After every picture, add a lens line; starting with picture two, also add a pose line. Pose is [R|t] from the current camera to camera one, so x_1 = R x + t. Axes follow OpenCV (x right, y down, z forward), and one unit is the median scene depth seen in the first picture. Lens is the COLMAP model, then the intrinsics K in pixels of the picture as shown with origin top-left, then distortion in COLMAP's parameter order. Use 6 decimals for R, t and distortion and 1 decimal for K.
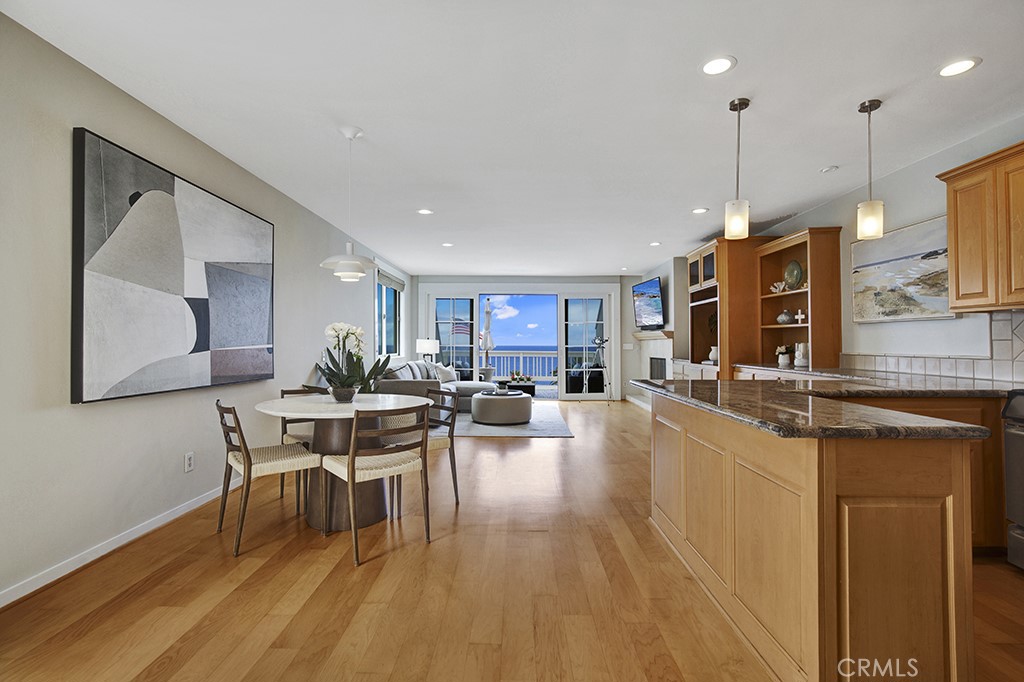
lens RADIAL K [[478.9, 0, 516.3], [0, 478.9, 351.4], [0, 0, 1]] dist [-0.035357, 0.007059]
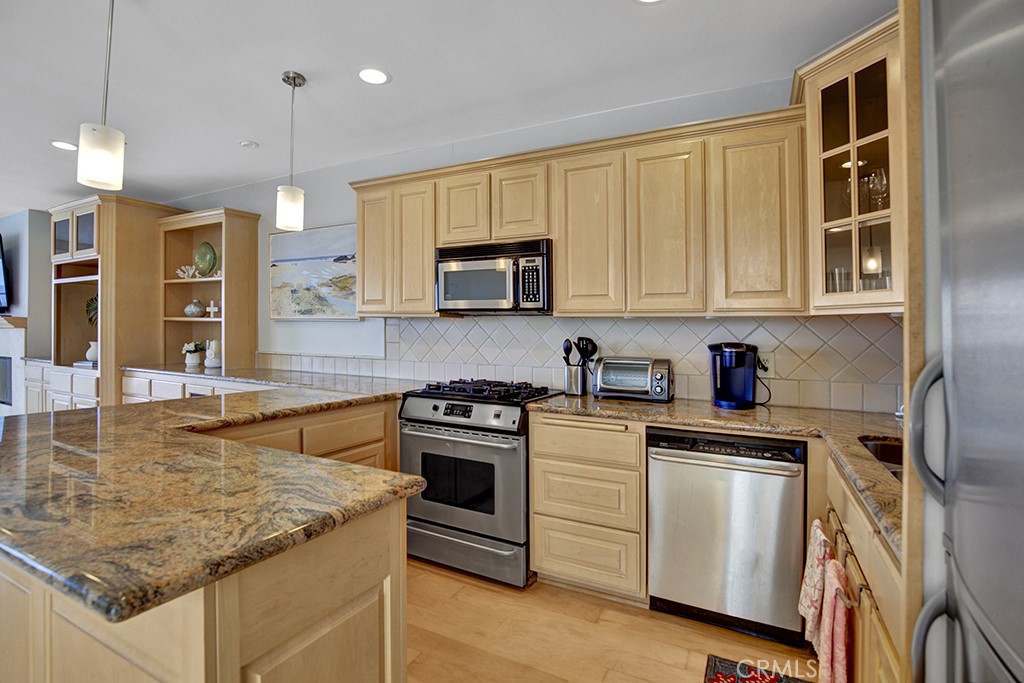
lens RADIAL K [[478.0, 0, 515.7], [0, 478.0, 329.4], [0, 0, 1]] dist [-0.021466, 0.000409]
pose [[0.455902, 0.017906, 0.889850, 0.102940], [-0.001513, 0.999812, -0.019344, -0.024530], [-0.890029, 0.007472, 0.455843, 0.142809]]
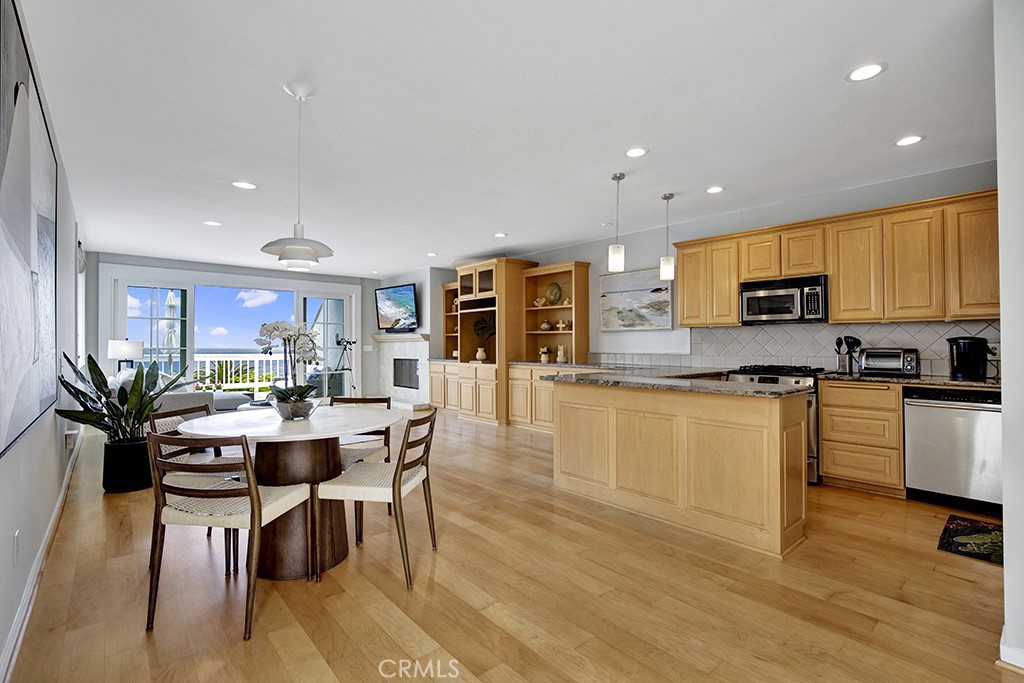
lens RADIAL K [[465.9, 0, 533.4], [0, 465.9, 347.5], [0, 0, 1]] dist [-0.025322, 0.000073]
pose [[0.736077, -0.003284, 0.676890, -0.407686], [0.010487, 0.999924, -0.006554, -0.003761], [-0.676817, 0.011923, 0.736055, 0.095893]]
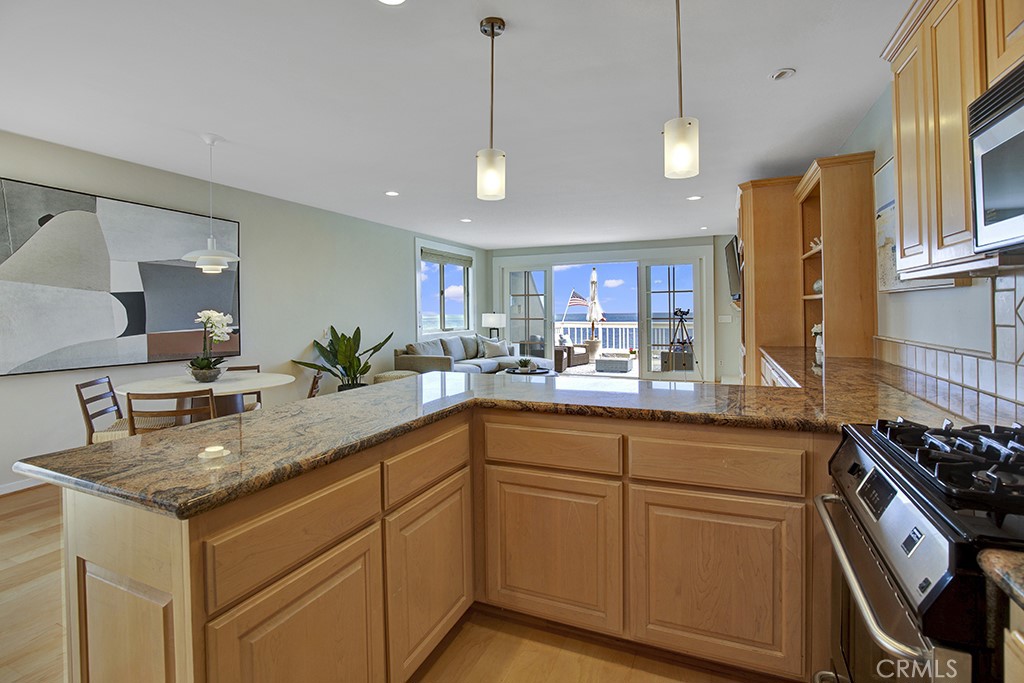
lens RADIAL K [[478.0, 0, 515.7], [0, 478.0, 329.4], [0, 0, 1]] dist [-0.021466, 0.000409]
pose [[0.919731, 0.004099, -0.392527, 0.517292], [0.004889, 0.999748, 0.021895, -0.025699], [0.392518, -0.022056, 0.919480, 0.178901]]
